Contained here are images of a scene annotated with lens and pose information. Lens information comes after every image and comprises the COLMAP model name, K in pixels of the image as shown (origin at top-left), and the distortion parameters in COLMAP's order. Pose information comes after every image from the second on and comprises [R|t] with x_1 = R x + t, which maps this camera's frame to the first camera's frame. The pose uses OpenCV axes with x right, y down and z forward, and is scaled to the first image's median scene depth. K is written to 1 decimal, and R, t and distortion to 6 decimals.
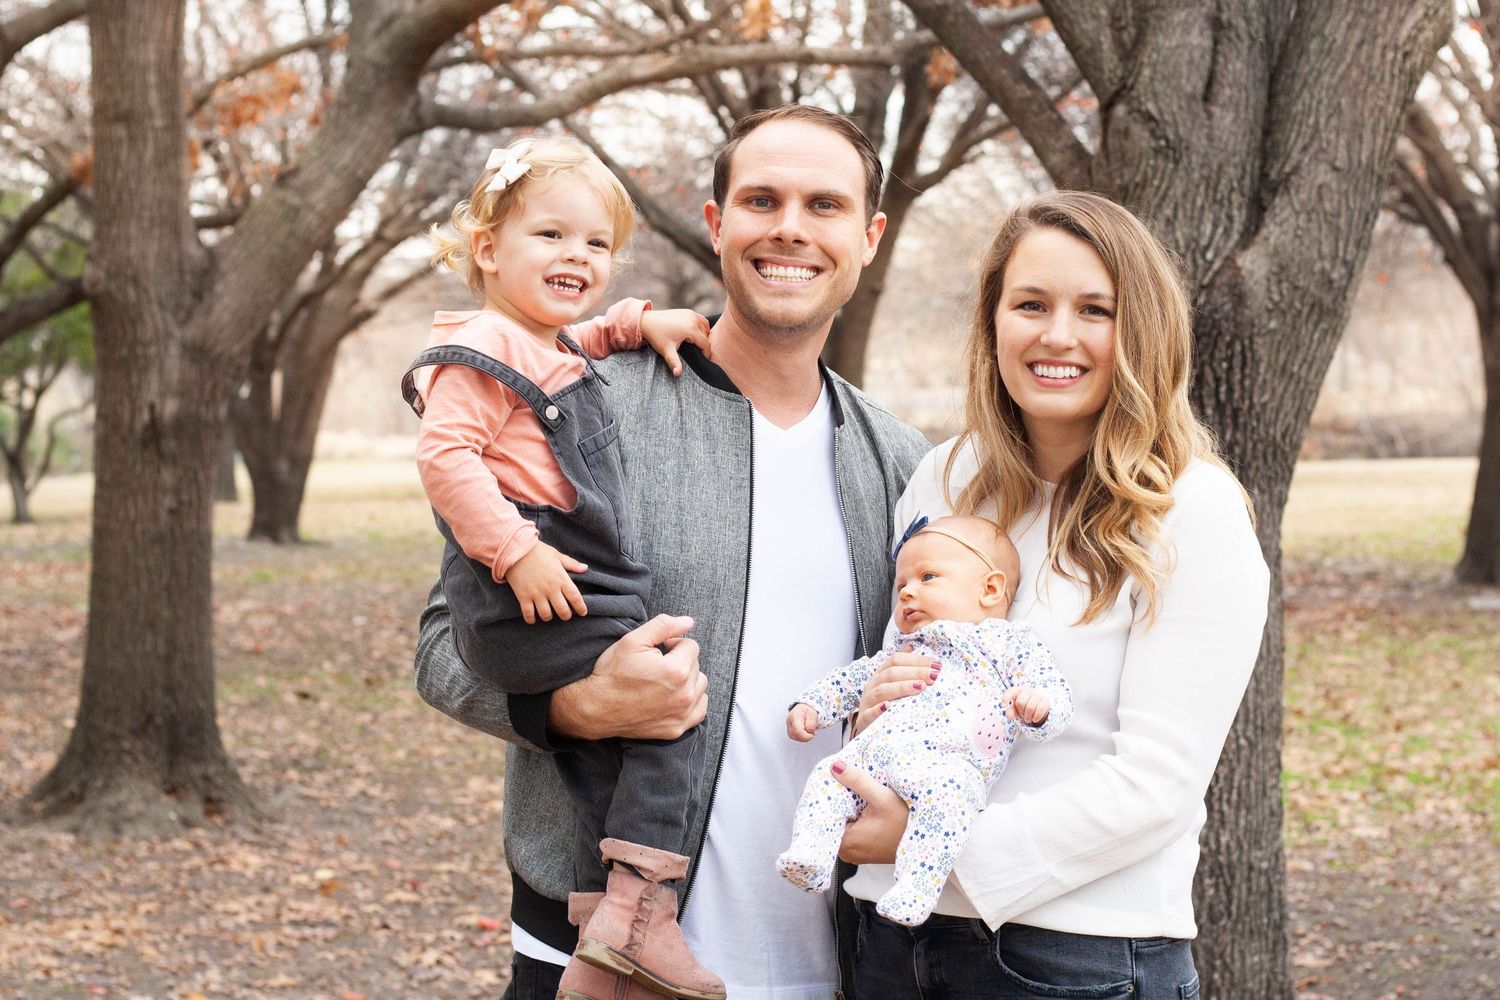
lens RADIAL K [[3565.1, 0, 738.9], [0, 3565.1, 498.3], [0, 0, 1]] dist [-0.086005, 0.000000]
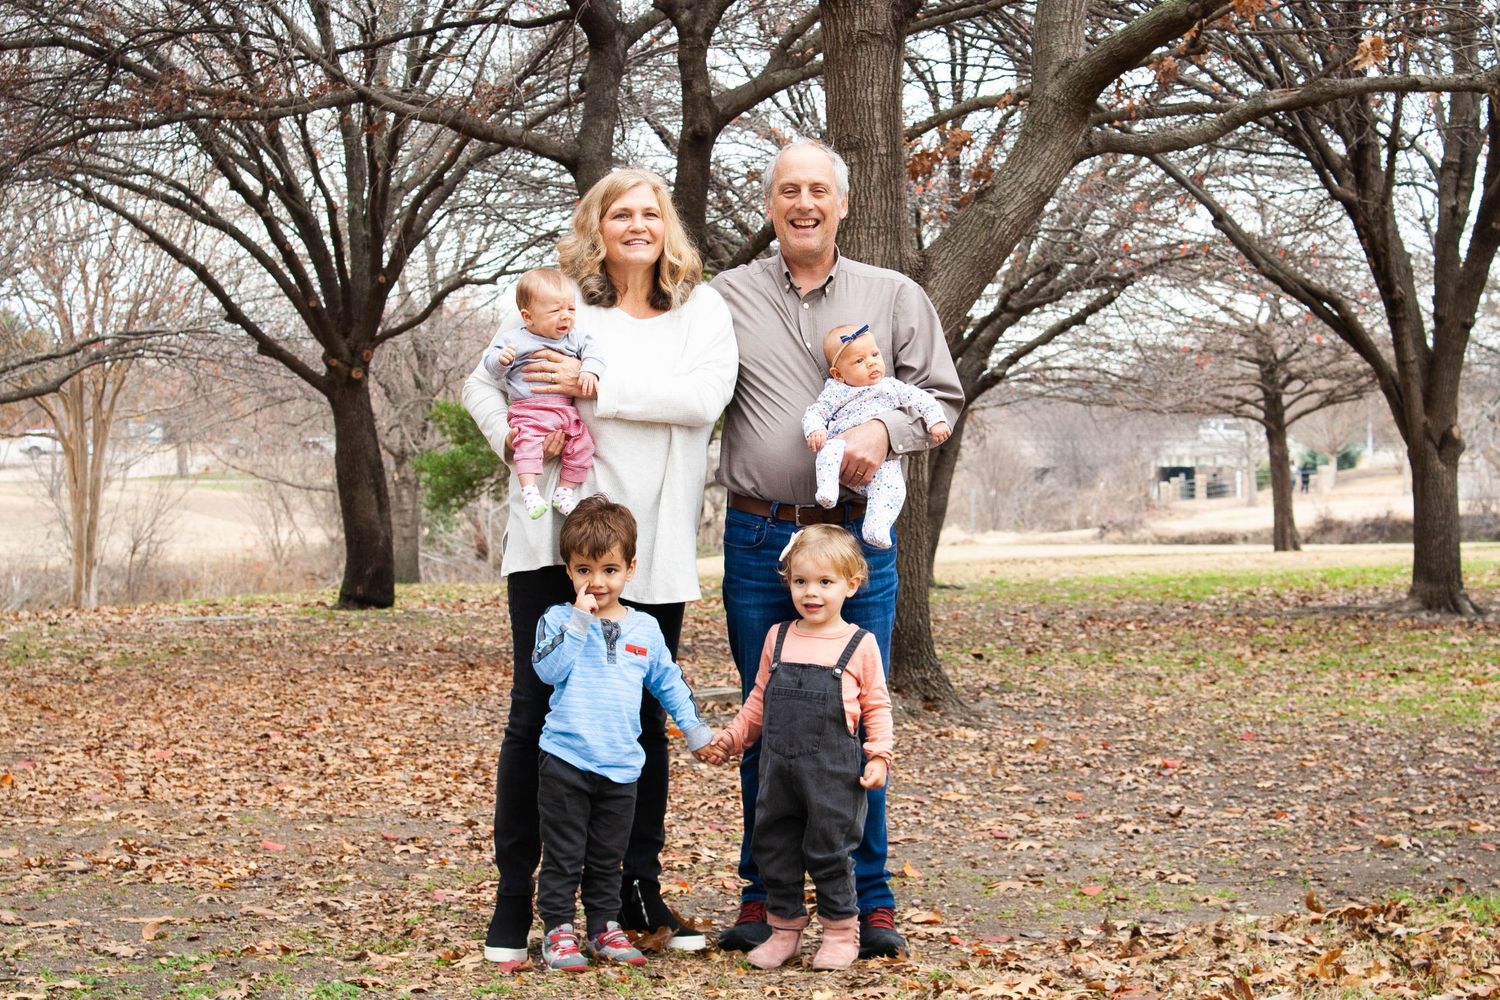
lens RADIAL K [[3470.9, 0, 749.5], [0, 3470.9, 496.7], [0, 0, 1]] dist [0.051068, 0.000000]
pose [[0.986934, -0.013114, -0.160592, -0.018480], [0.007504, 0.999342, -0.035490, 0.067148], [0.160952, 0.033822, 0.986383, -0.232363]]
